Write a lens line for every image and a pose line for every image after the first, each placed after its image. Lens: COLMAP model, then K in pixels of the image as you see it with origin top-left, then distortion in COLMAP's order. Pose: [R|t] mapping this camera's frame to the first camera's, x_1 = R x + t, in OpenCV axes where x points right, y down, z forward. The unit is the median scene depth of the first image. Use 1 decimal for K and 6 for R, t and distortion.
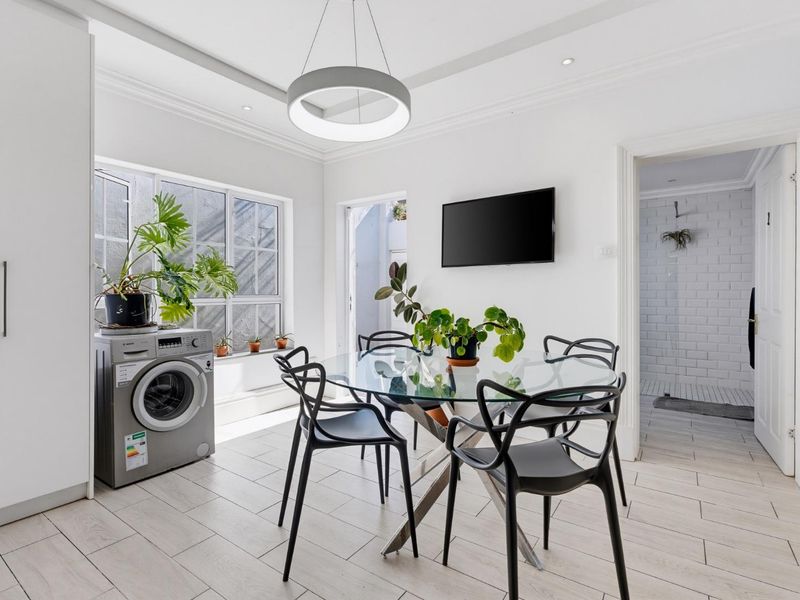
lens RADIAL K [[406.2, 0, 398.6], [0, 406.2, 291.8], [0, 0, 1]] dist [-0.005591, 0.002937]
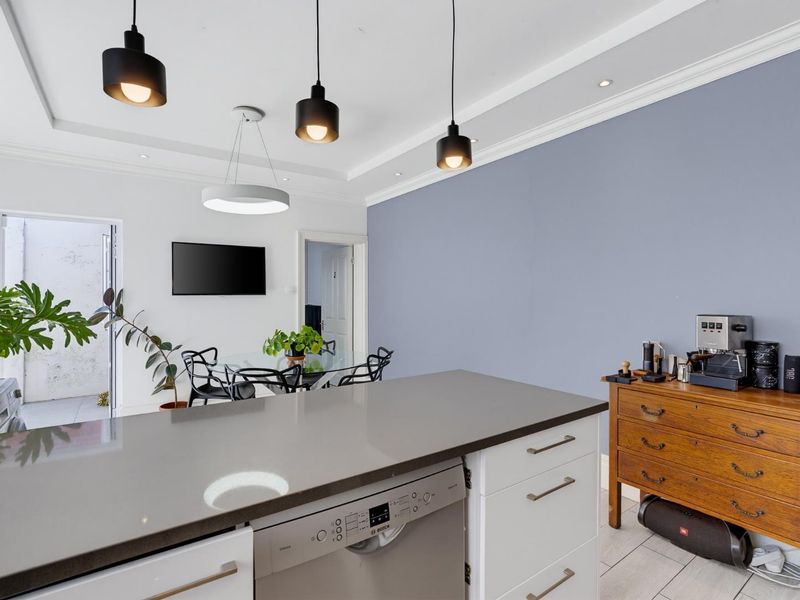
lens RADIAL K [[406.2, 0, 396.2], [0, 406.2, 298.6], [0, 0, 1]] dist [-0.005591, 0.002937]
pose [[0.341974, -0.007994, 0.939675, -0.994753], [0.002620, 0.999968, 0.007554, -0.074094], [-0.939706, -0.000122, 0.341984, -0.019253]]
